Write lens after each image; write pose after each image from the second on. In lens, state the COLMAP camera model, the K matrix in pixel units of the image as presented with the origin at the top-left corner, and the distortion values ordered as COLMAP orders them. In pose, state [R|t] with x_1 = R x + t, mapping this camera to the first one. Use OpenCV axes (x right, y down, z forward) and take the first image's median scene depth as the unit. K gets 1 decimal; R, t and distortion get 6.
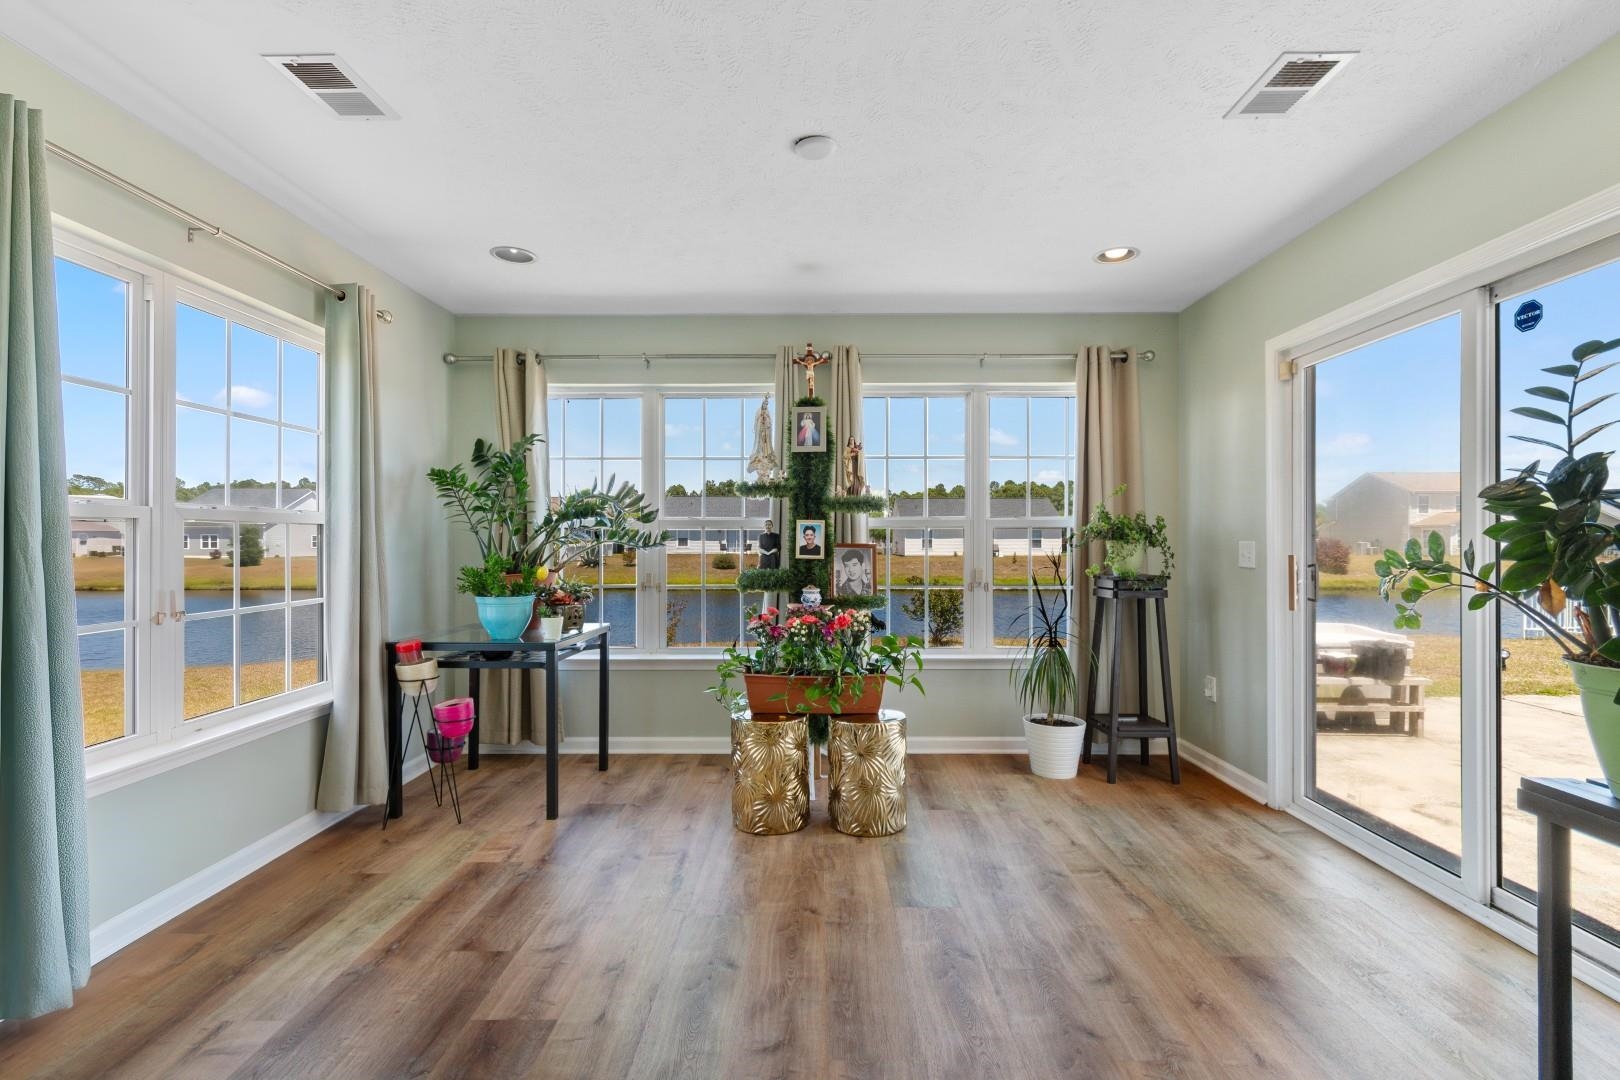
lens RADIAL K [[743.1, 0, 808.1], [0, 743.1, 545.4], [0, 0, 1]] dist [0.000771, 0.000066]
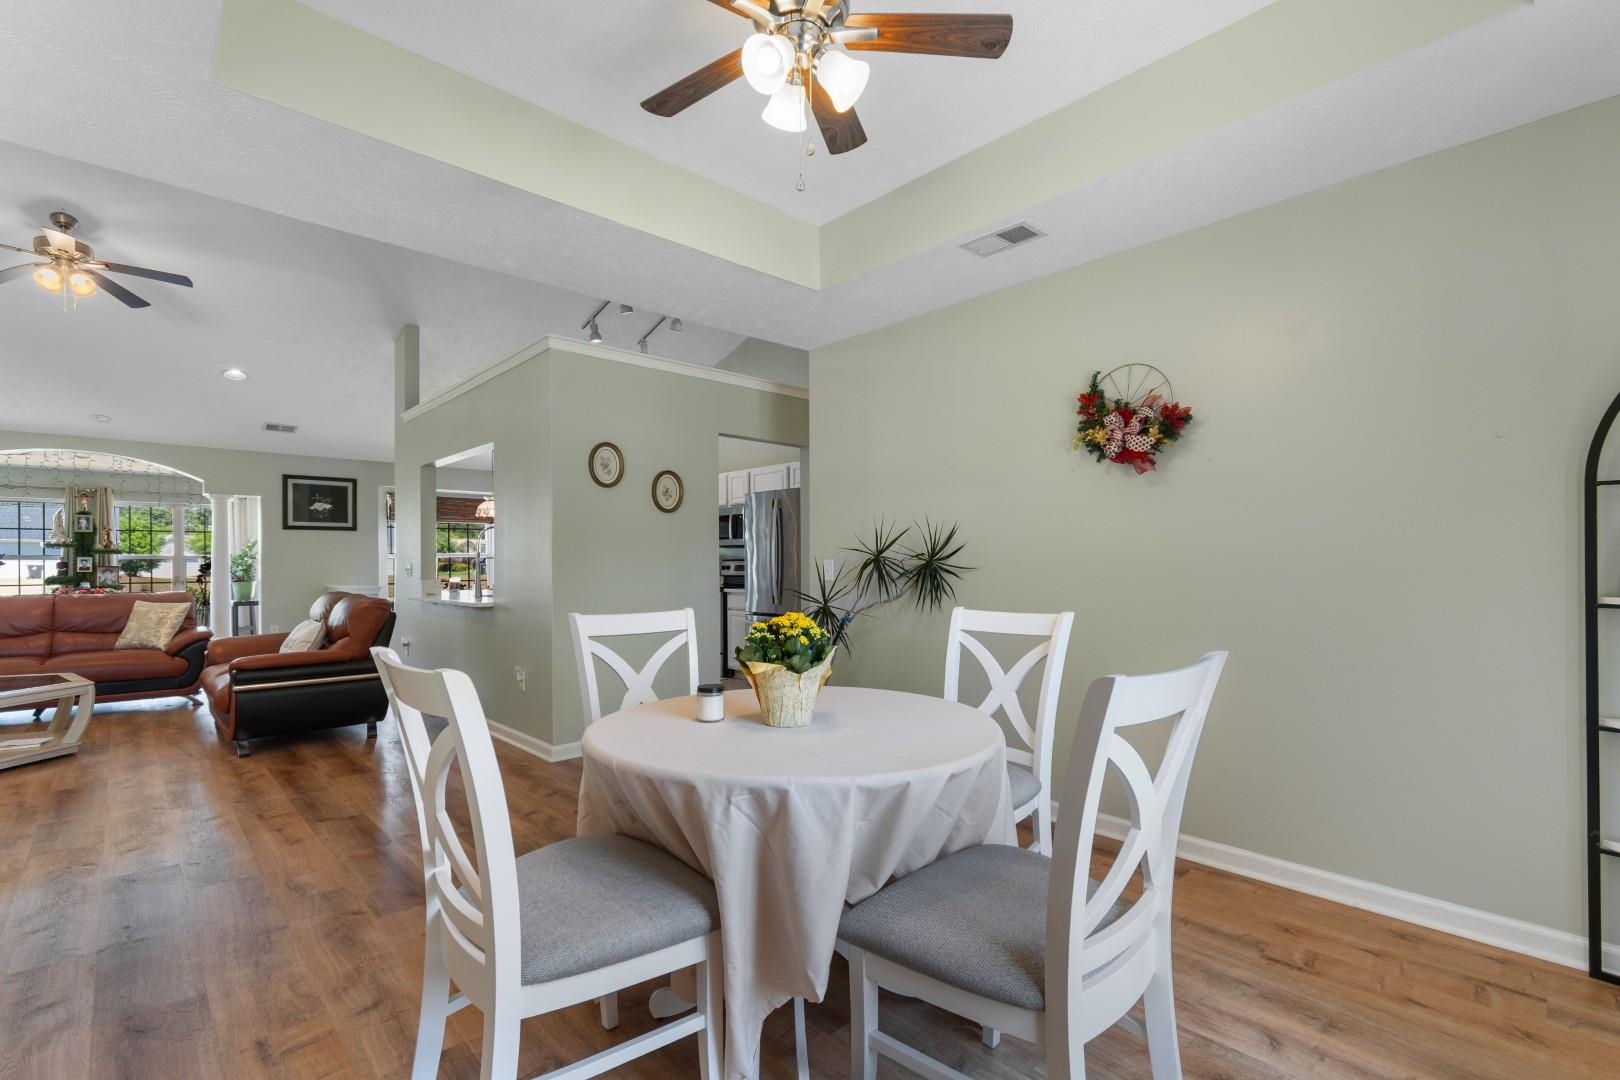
lens RADIAL K [[742.4, 0, 815.0], [0, 742.4, 561.3], [0, 0, 1]] dist [0.009497, -0.000189]
pose [[0.725895, -0.002779, 0.687800, 0.056603], [0.005914, 0.999980, -0.002201, 0.001455], [-0.687780, 0.005666, 0.725897, -2.720849]]
